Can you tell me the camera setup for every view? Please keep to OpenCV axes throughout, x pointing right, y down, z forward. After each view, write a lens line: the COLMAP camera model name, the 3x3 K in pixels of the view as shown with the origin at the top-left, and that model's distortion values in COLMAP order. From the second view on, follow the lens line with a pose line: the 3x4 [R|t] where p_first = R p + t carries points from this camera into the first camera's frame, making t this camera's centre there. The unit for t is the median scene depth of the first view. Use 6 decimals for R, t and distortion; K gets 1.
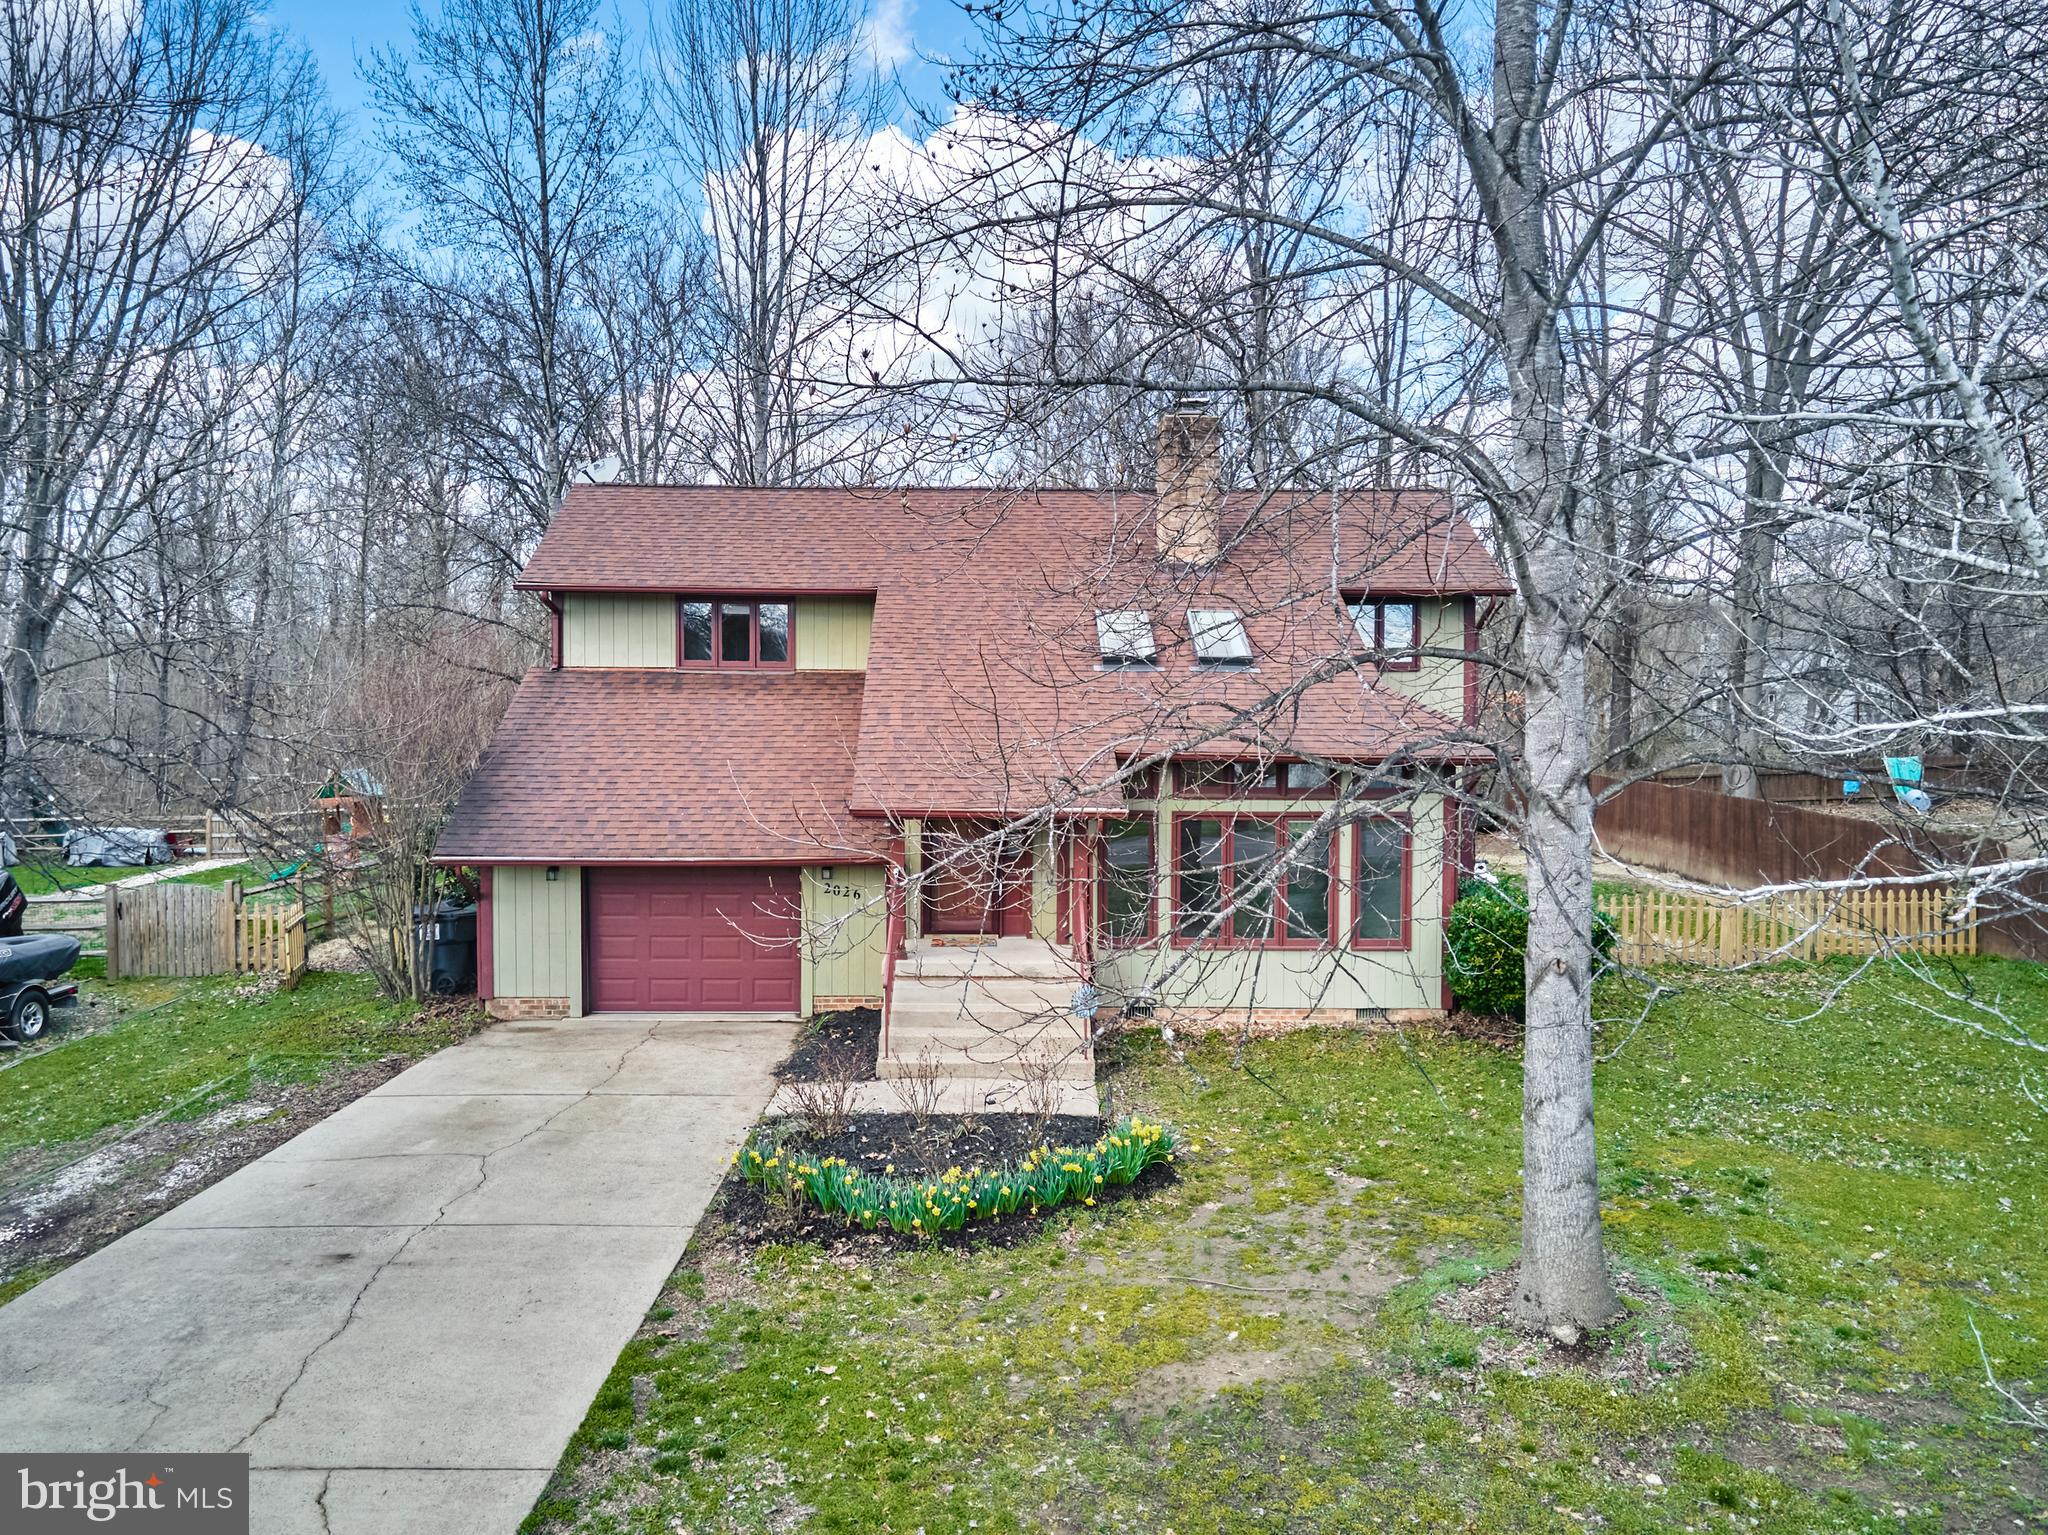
lens RADIAL K [[1495.0, 0, 1021.0], [0, 1495.0, 764.2], [0, 0, 1]] dist [0.035228, -0.003388]
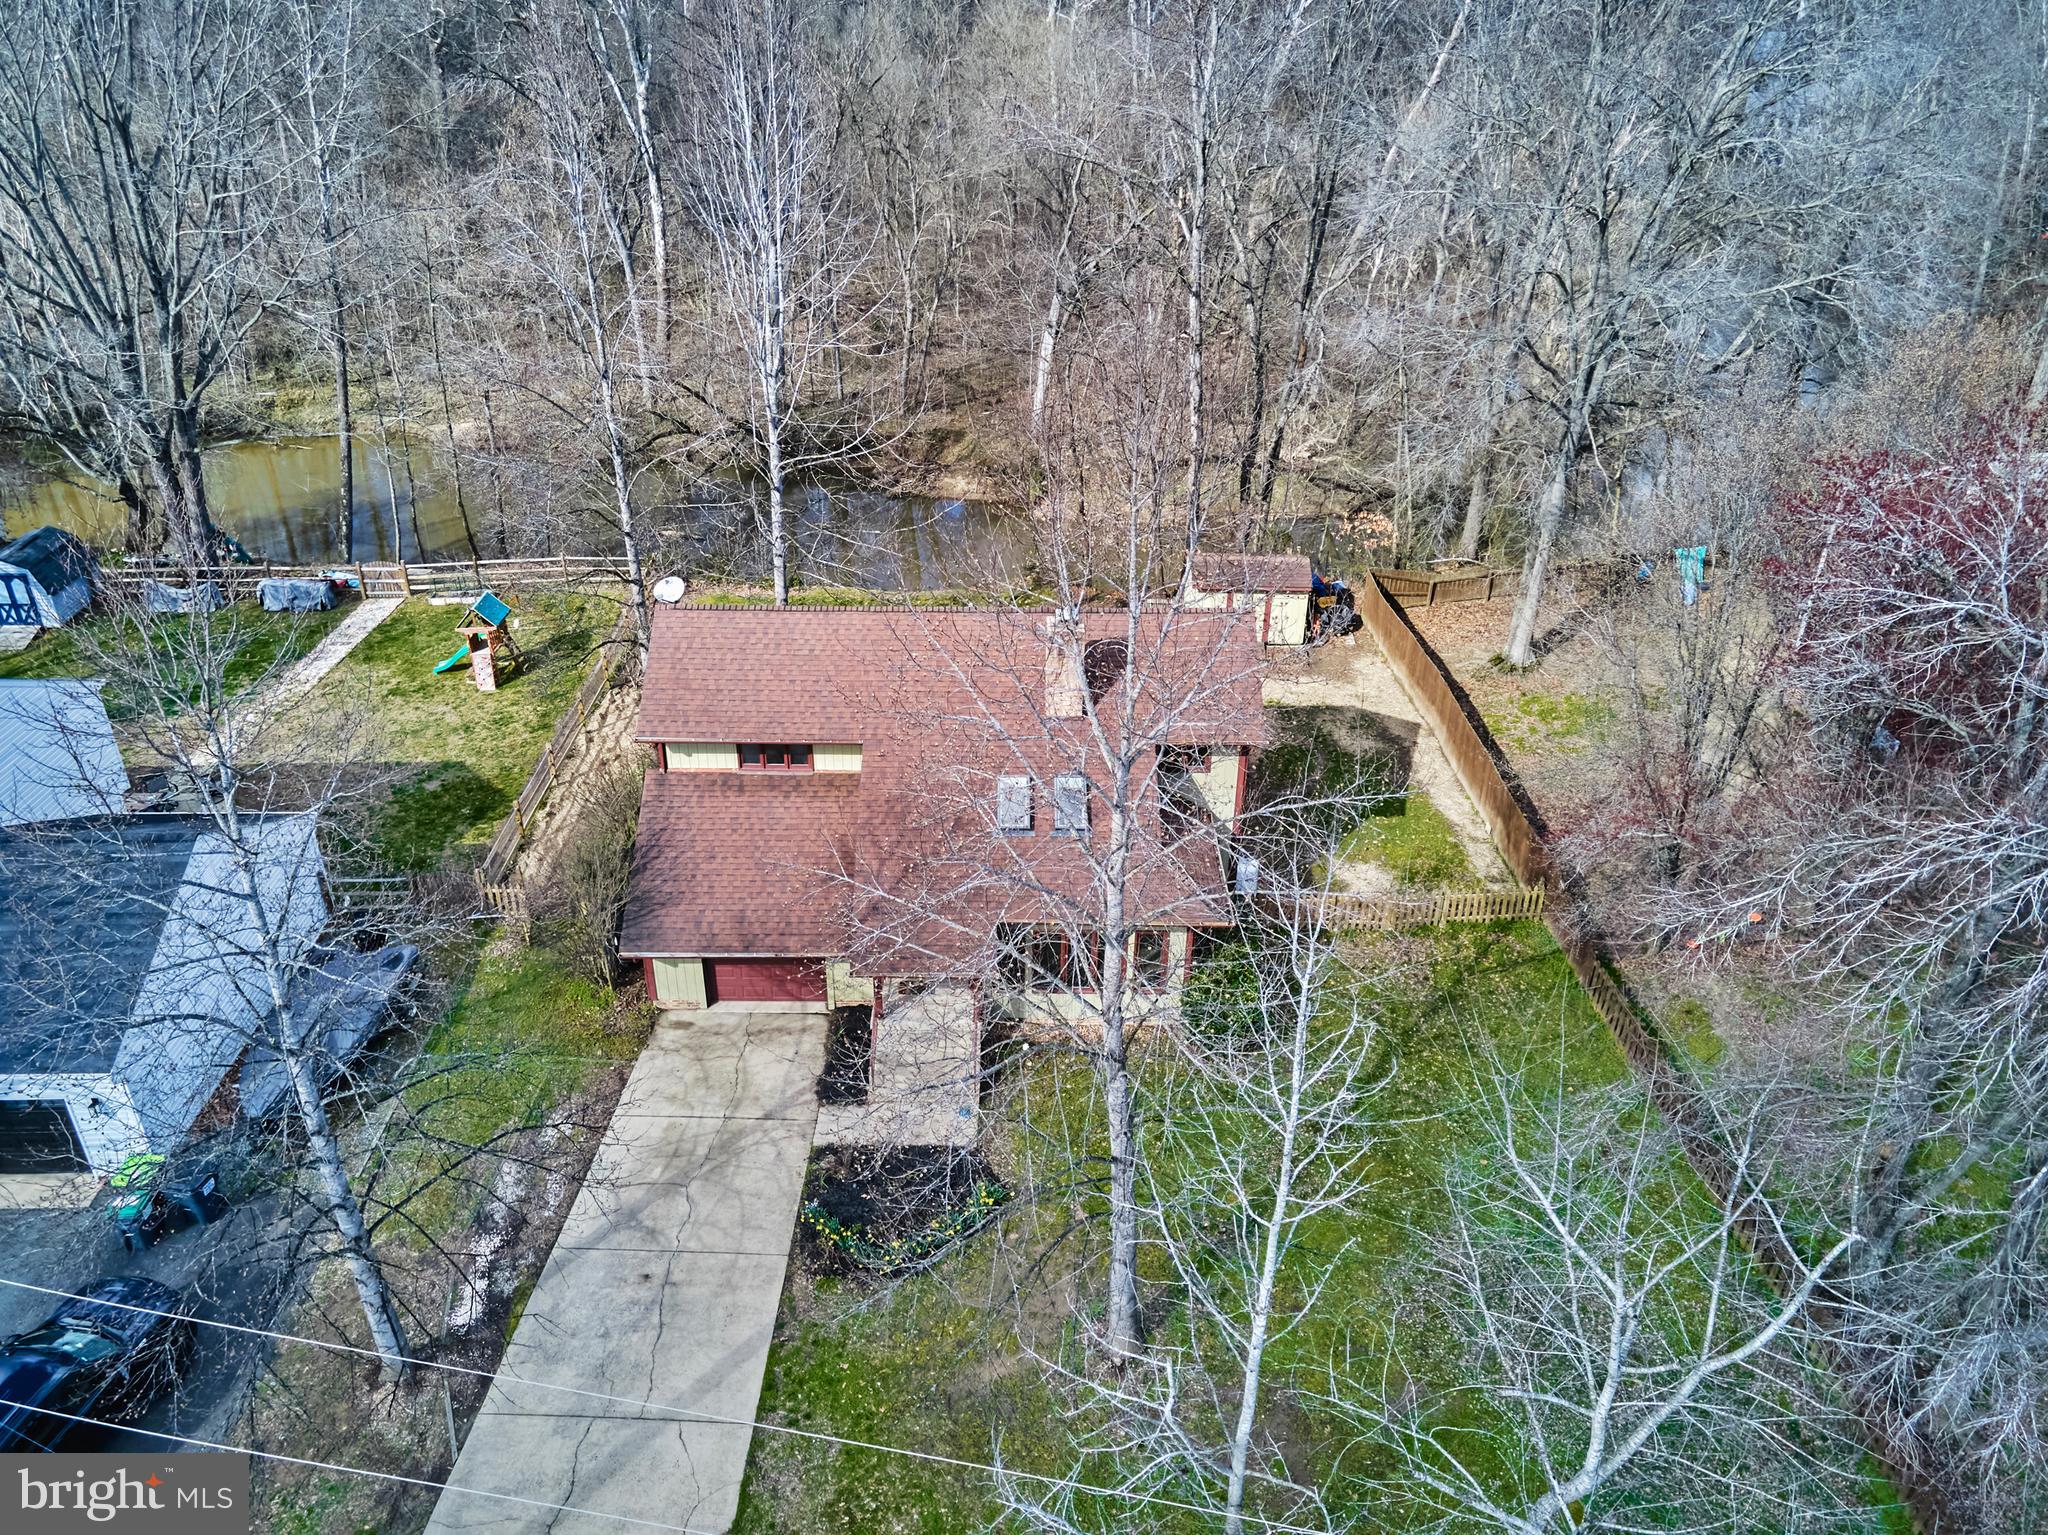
lens RADIAL K [[1495.0, 0, 1017.7], [0, 1495.0, 771.7], [0, 0, 1]] dist [0.035228, -0.003388]
pose [[0.999675, 0.011624, -0.022690, 0.119470], [-0.000297, 0.895251, 0.445562, -0.908013], [0.025492, -0.445410, 0.894964, -0.486210]]
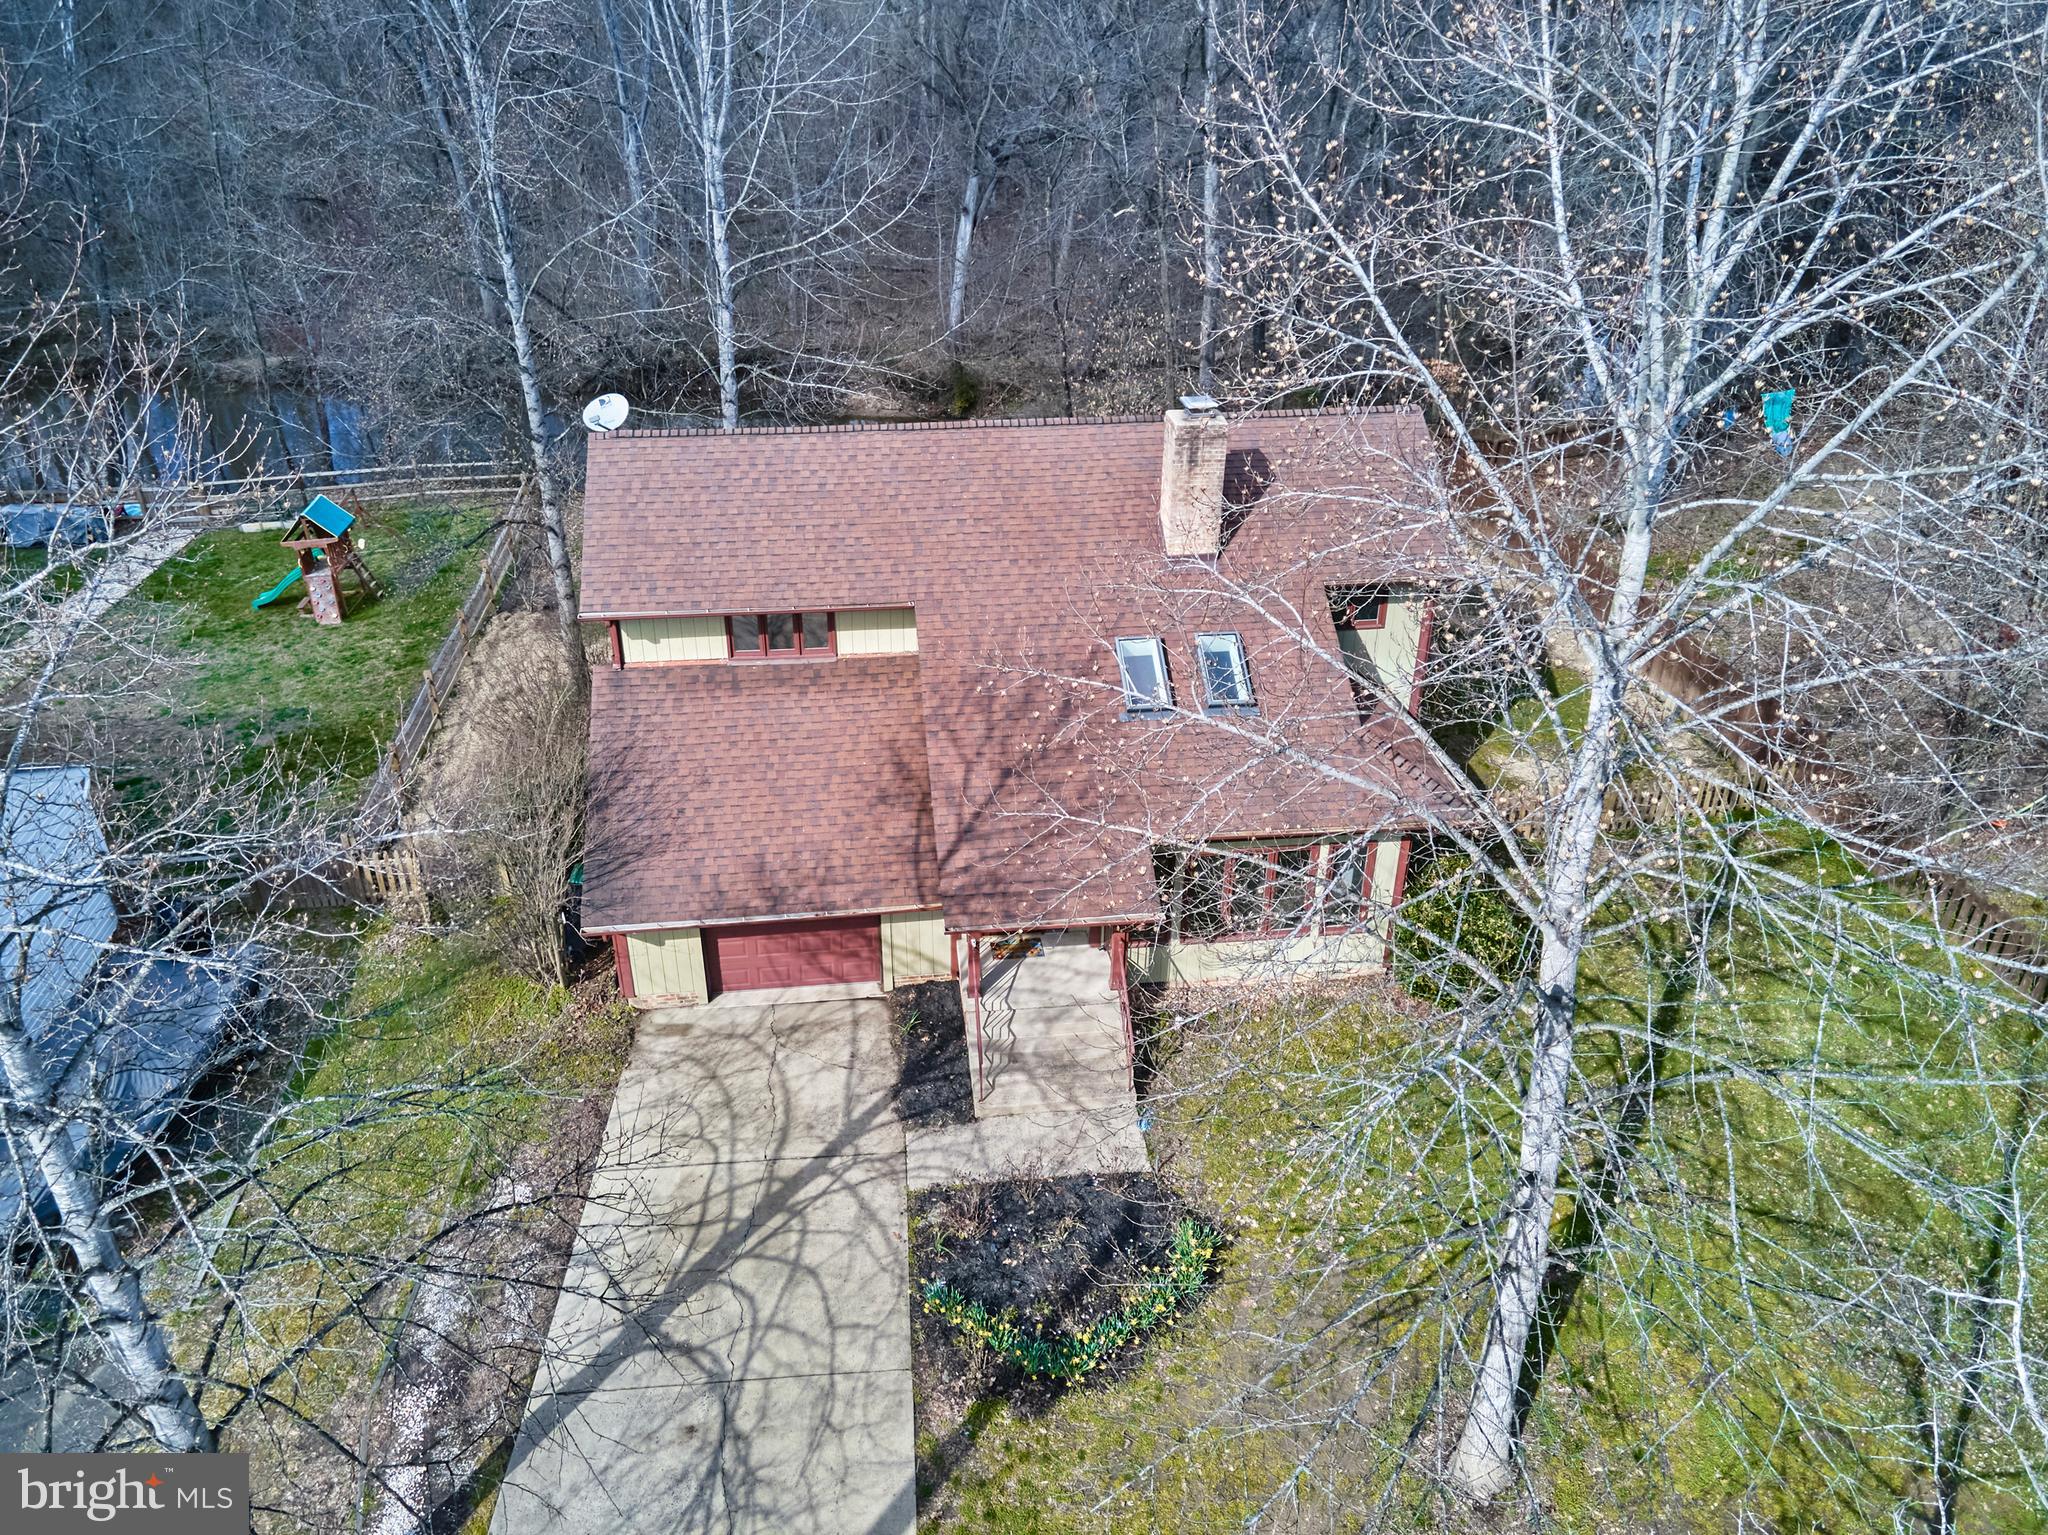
lens RADIAL K [[1495.0, 0, 1028.2], [0, 1495.0, 763.9], [0, 0, 1]] dist [0.035228, -0.003388]
pose [[0.995165, -0.050058, 0.084506, -0.126828], [0.007566, 0.896894, 0.442181, -0.570908], [-0.097928, -0.439403, 0.892936, -0.052656]]
